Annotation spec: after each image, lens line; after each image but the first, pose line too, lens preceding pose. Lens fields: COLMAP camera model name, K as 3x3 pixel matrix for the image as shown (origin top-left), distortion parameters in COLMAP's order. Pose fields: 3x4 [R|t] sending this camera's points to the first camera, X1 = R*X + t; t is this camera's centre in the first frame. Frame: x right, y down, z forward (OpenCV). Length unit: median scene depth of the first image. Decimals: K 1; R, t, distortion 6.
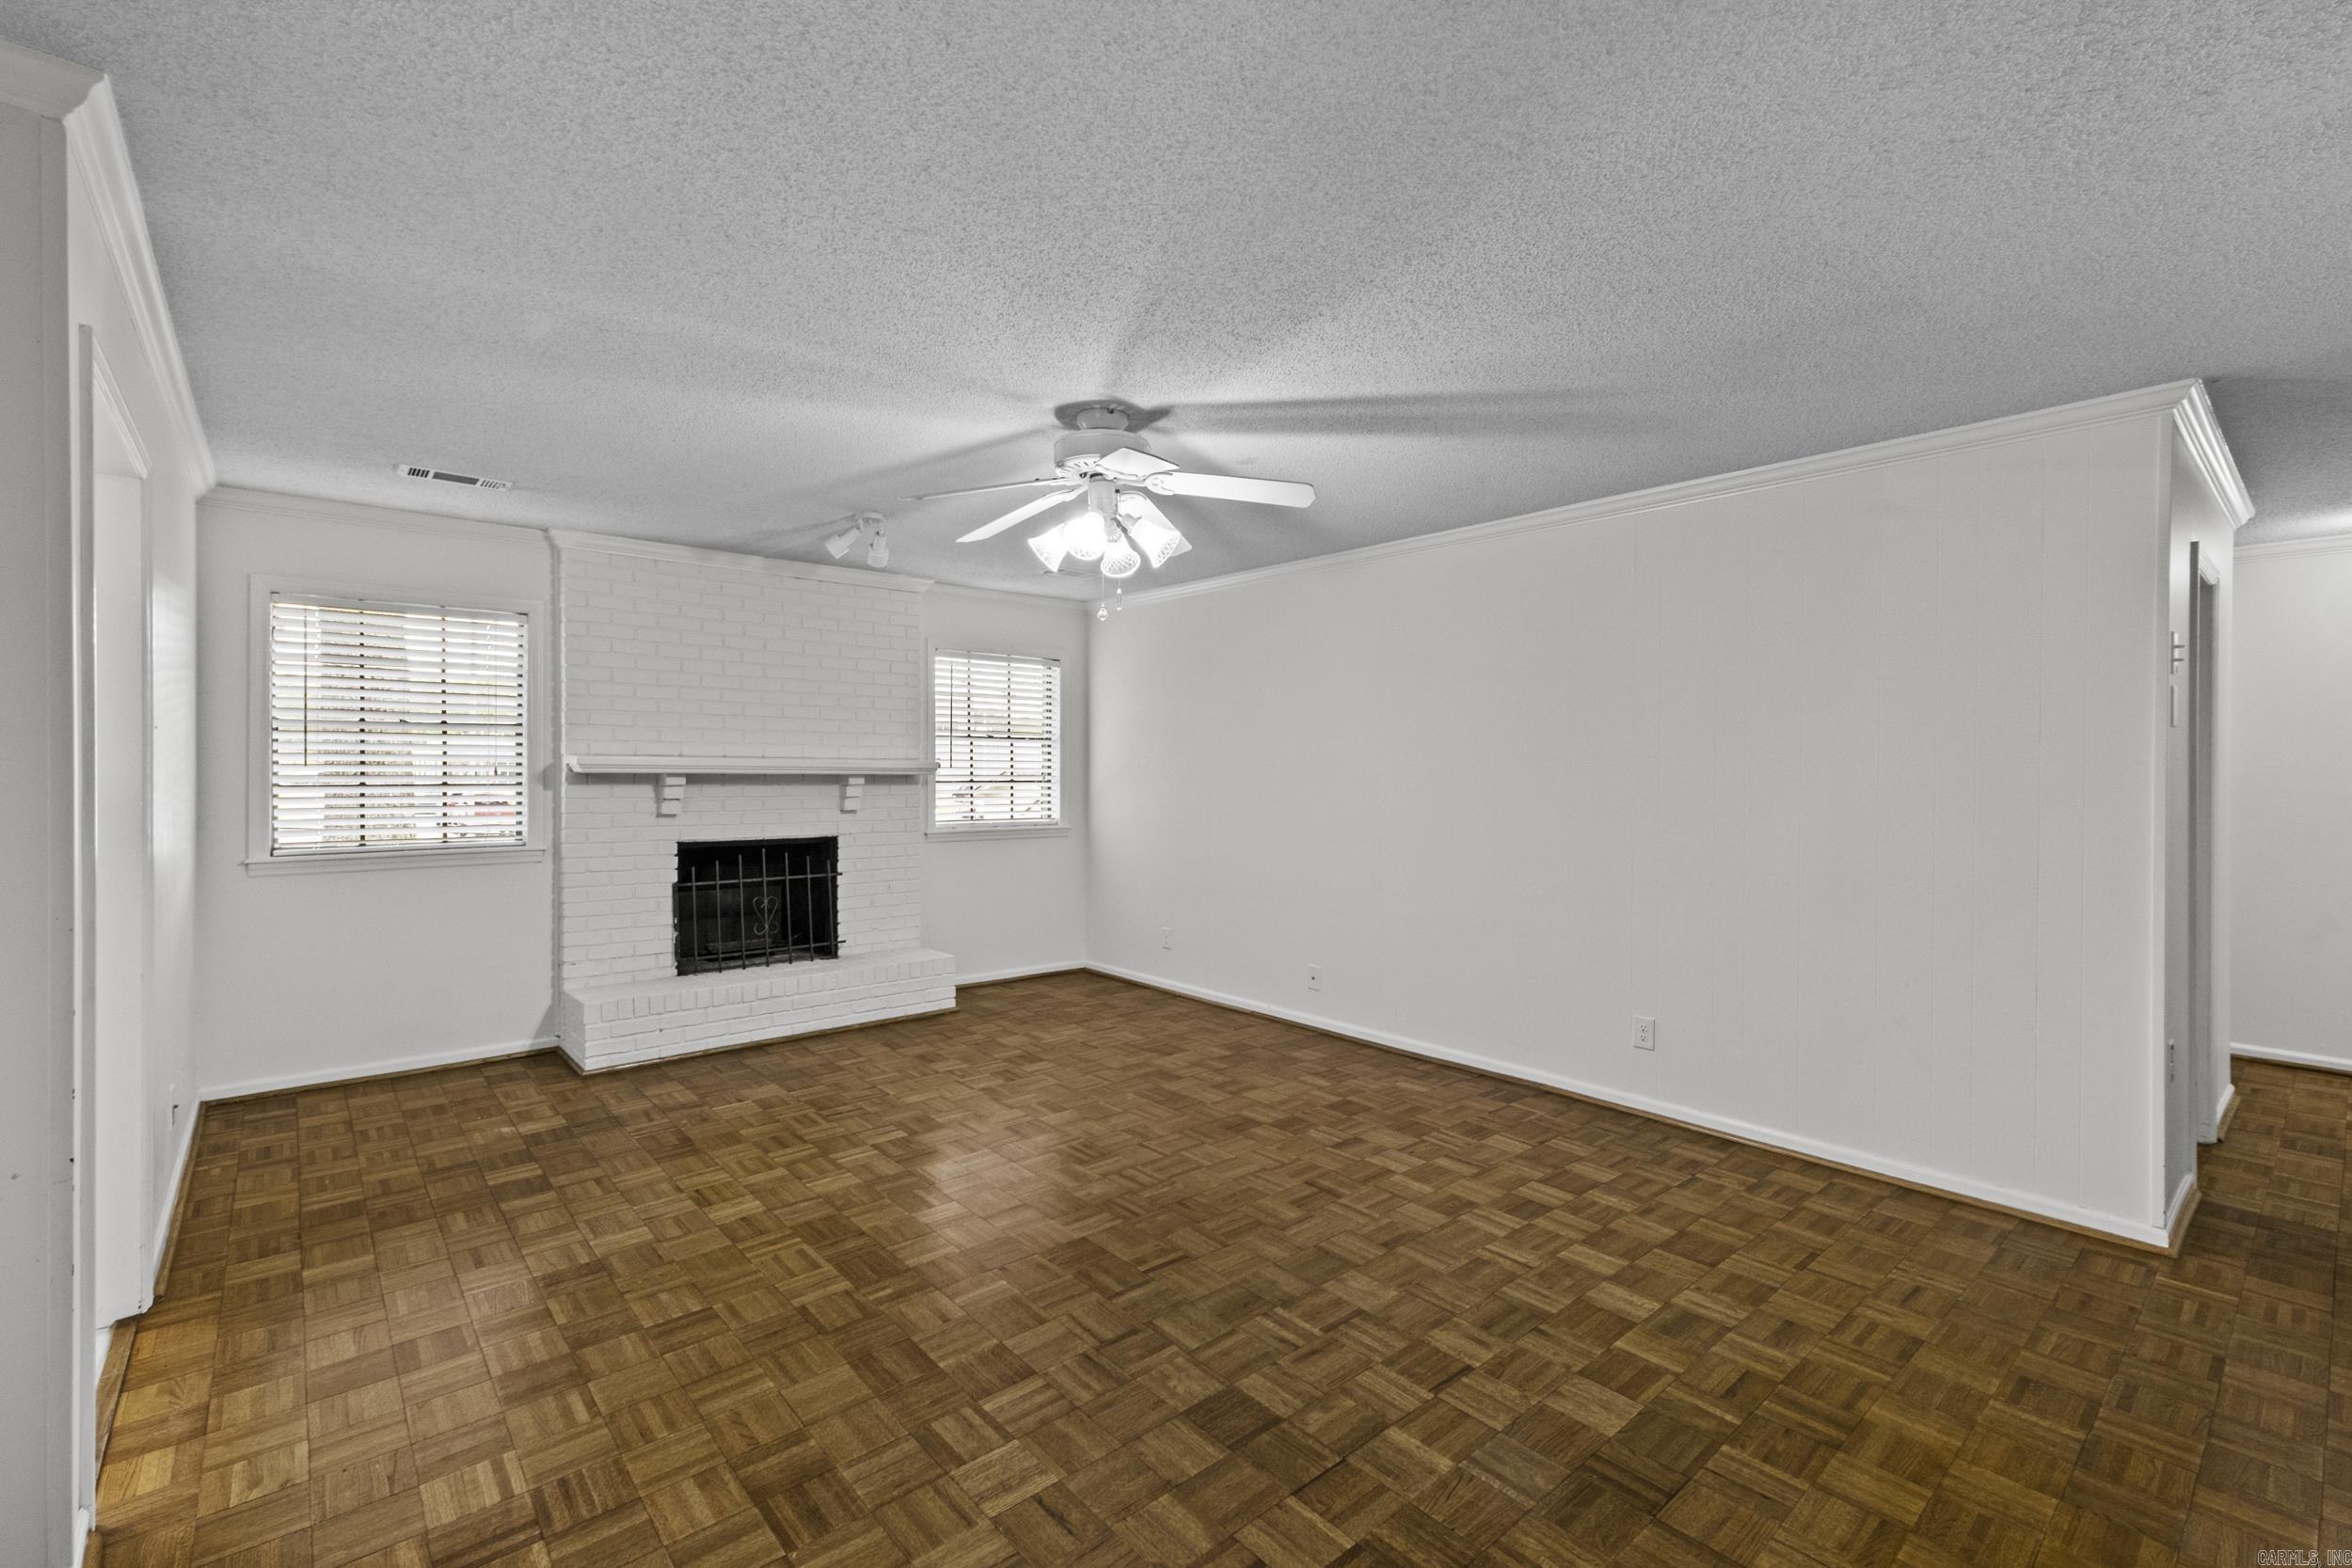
lens RADIAL K [[1028.0, 0, 1178.6], [0, 1028.0, 775.2], [0, 0, 1]] dist [0.009672, -0.001785]
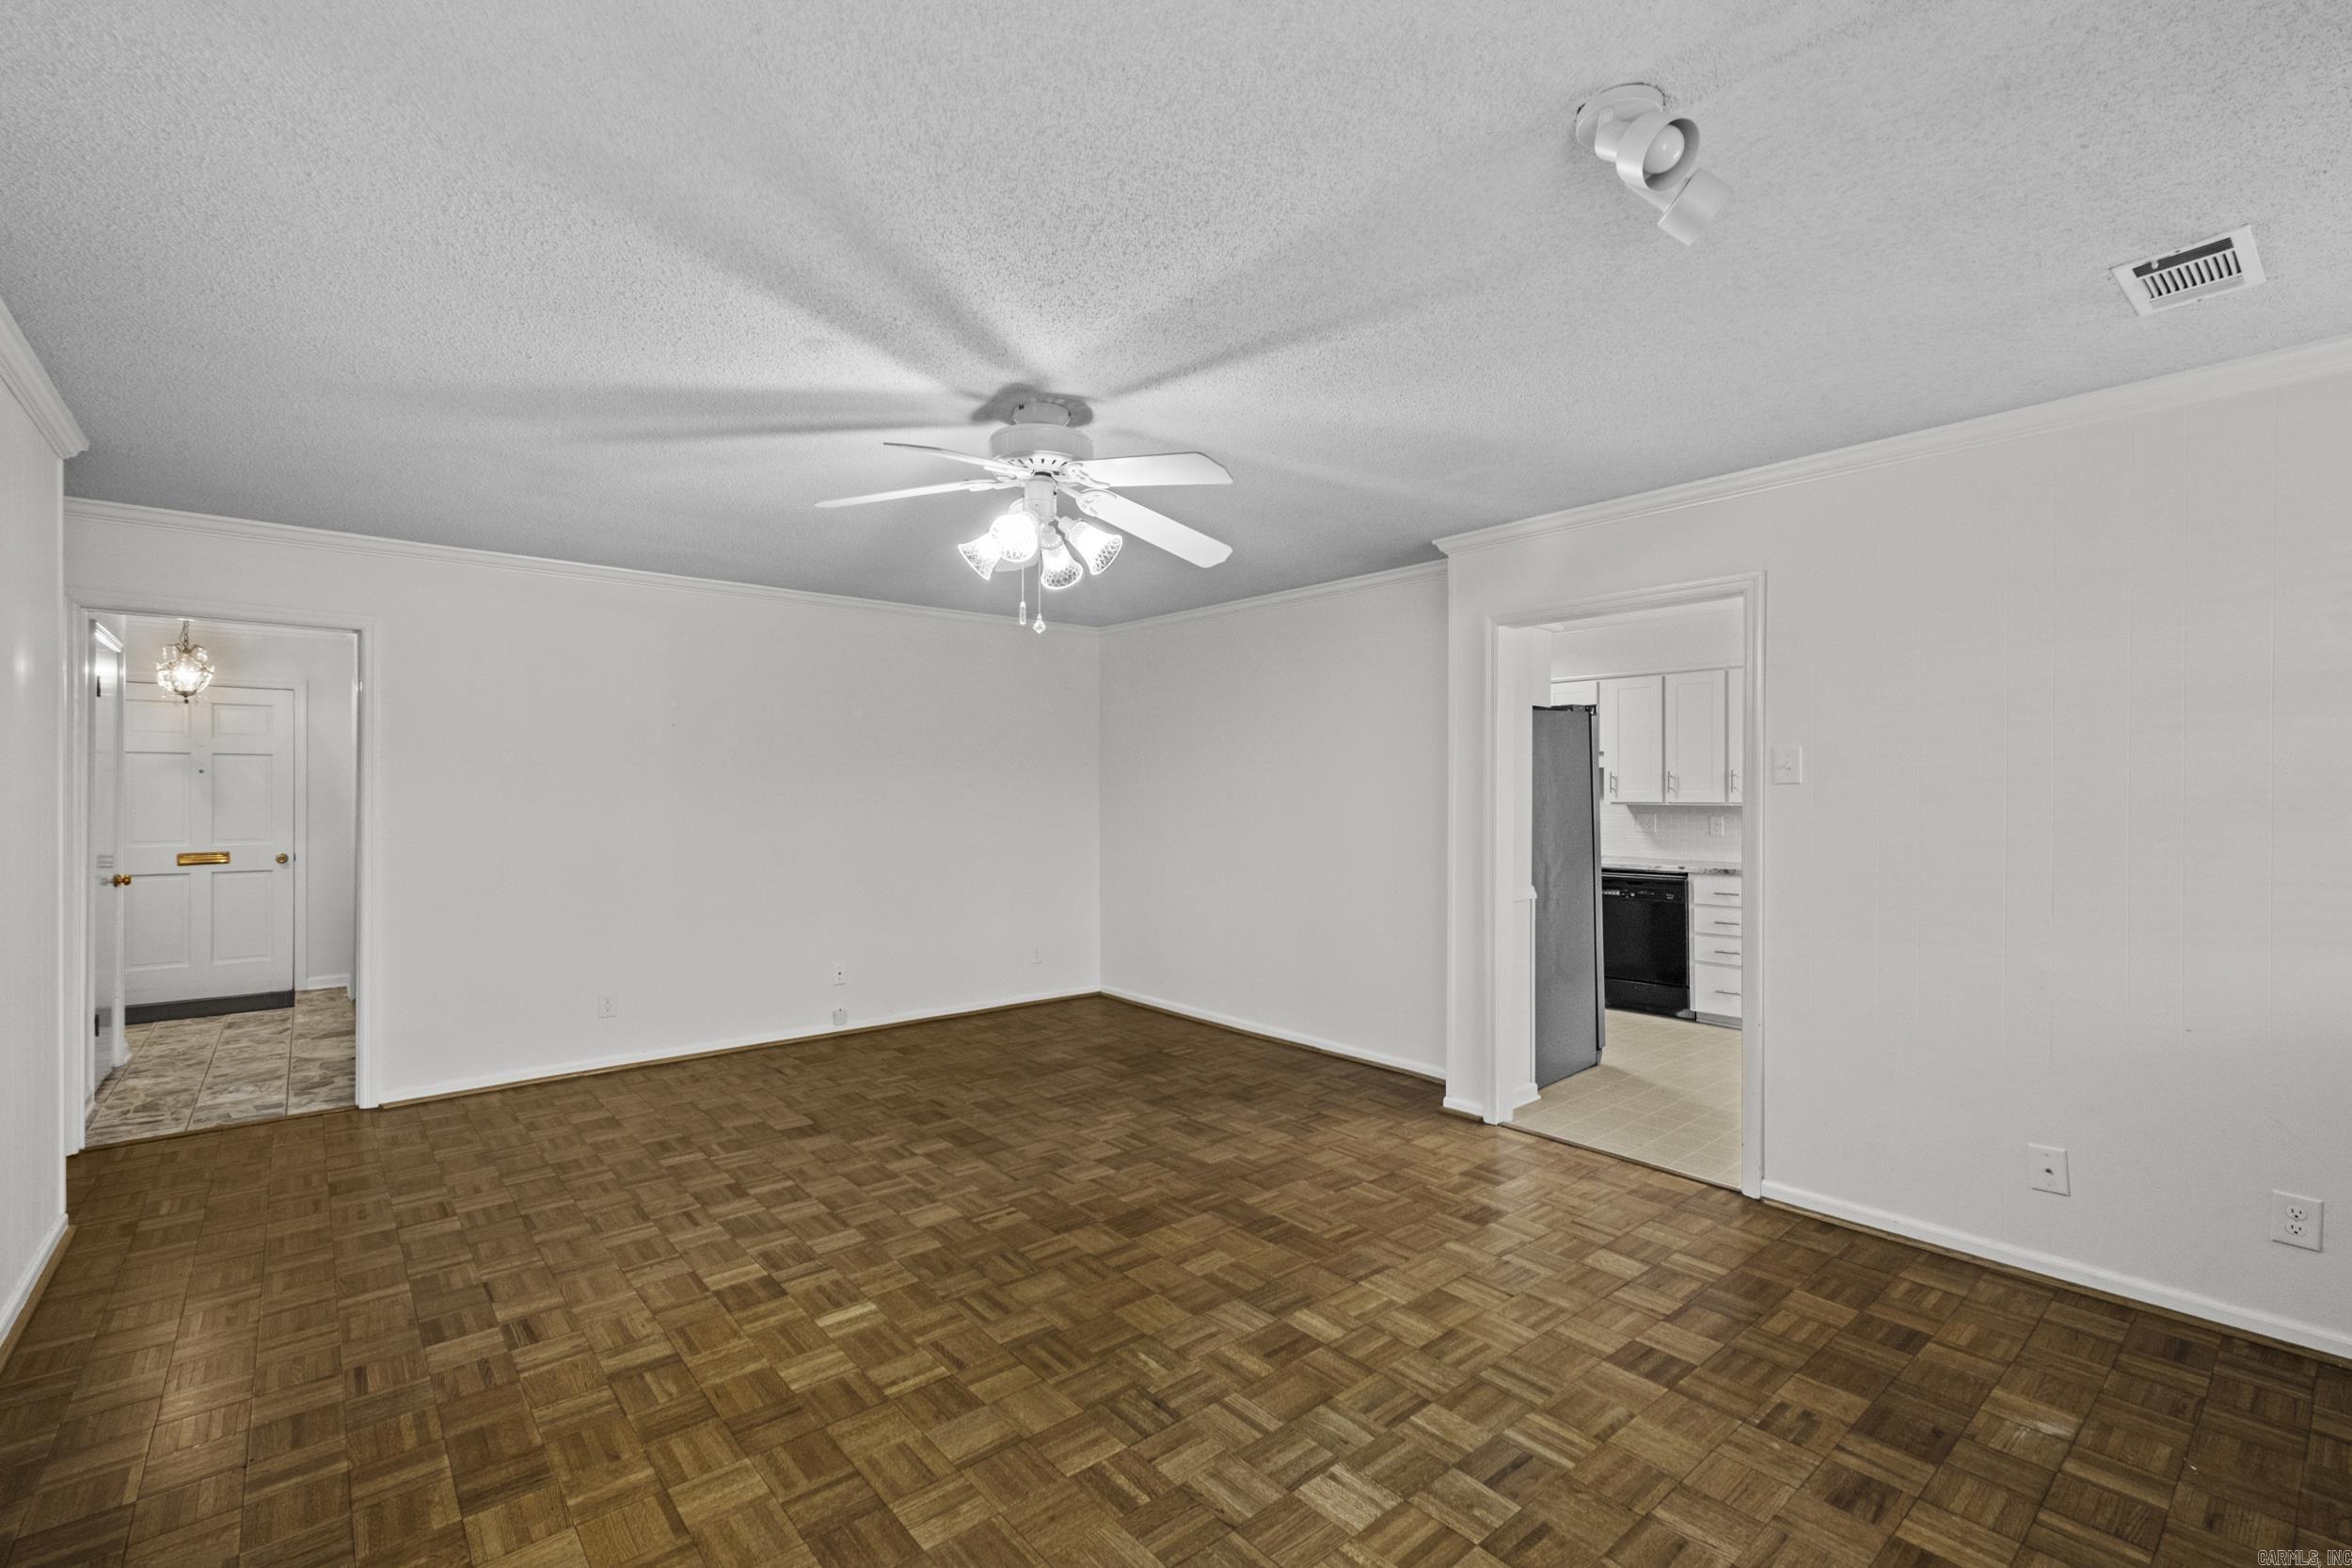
lens RADIAL K [[1028.0, 0, 1172.0], [0, 1028.0, 779.4], [0, 0, 1]] dist [0.009672, -0.001785]
pose [[-0.999849, -0.006145, 0.016232, -0.154623], [-0.006302, 0.999934, -0.009644, -0.007975], [-0.016172, -0.009744, -0.999822, 1.428056]]
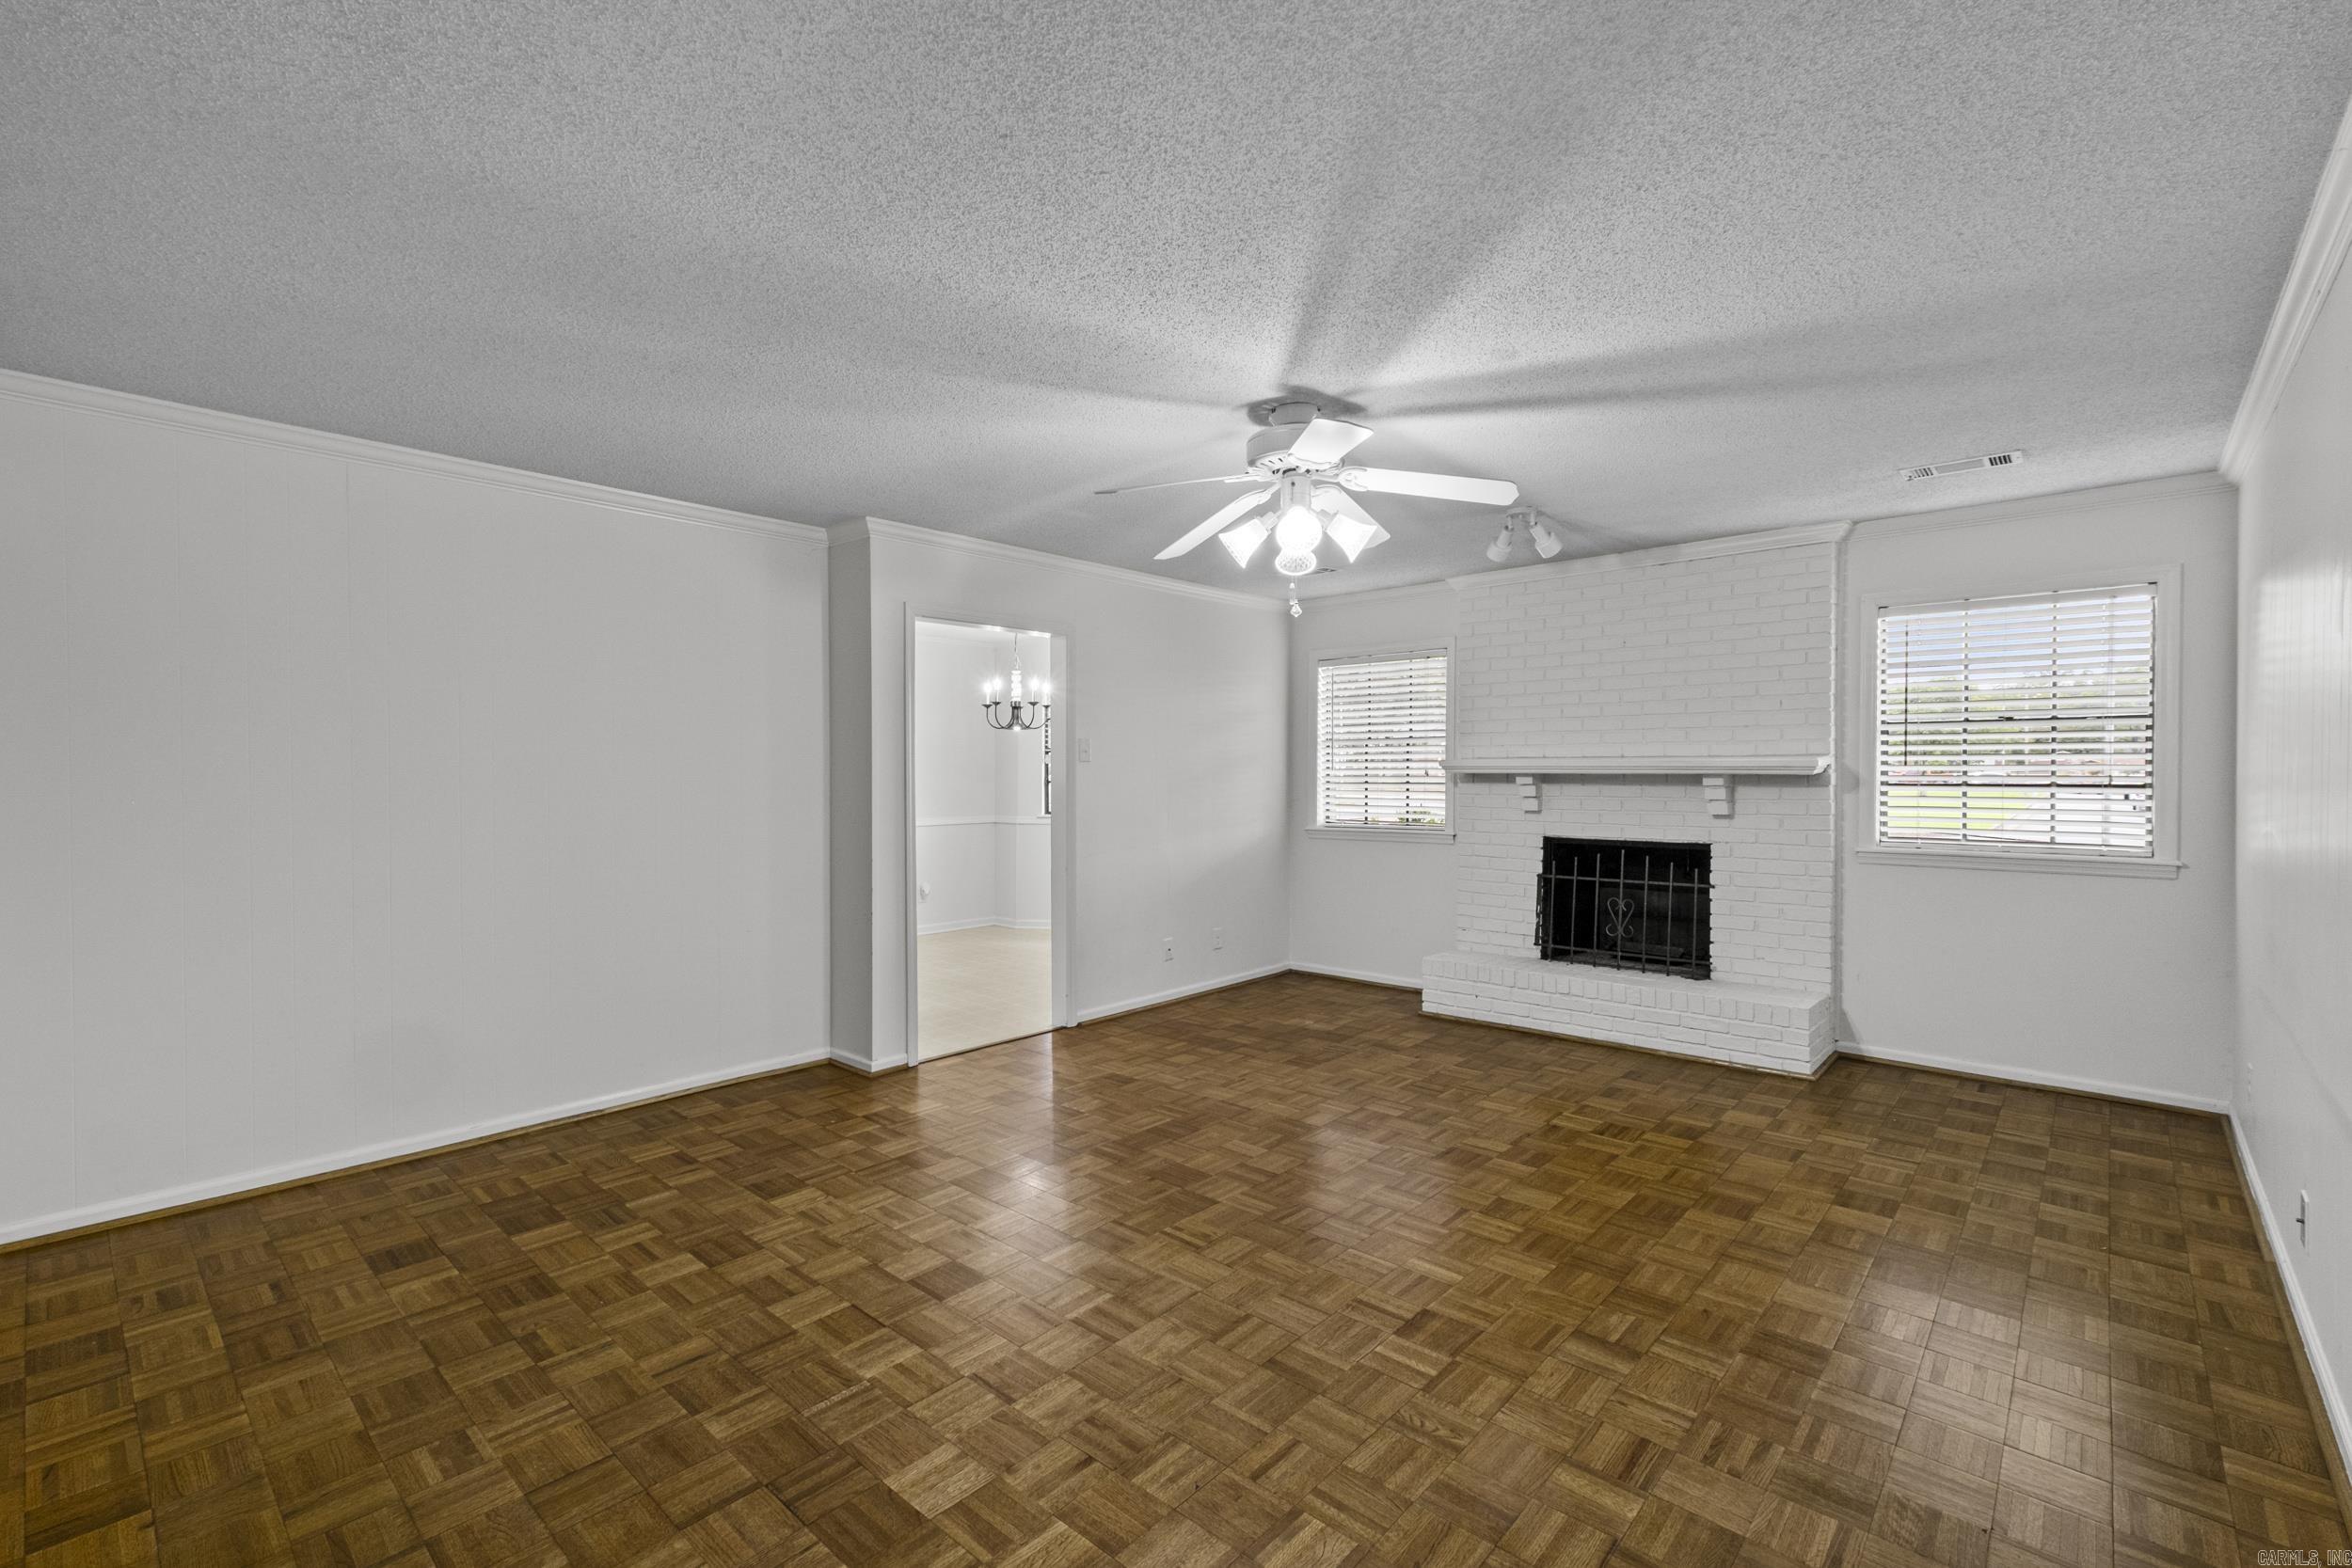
lens RADIAL K [[1028.0, 0, 1132.6], [0, 1028.0, 785.6], [0, 0, 1]] dist [0.009672, -0.001785]
pose [[0.095314, 0.007711, -0.995417, 0.669662], [0.000166, 0.999970, 0.007762, 0.002871], [0.995447, -0.000905, 0.095310, 0.557845]]
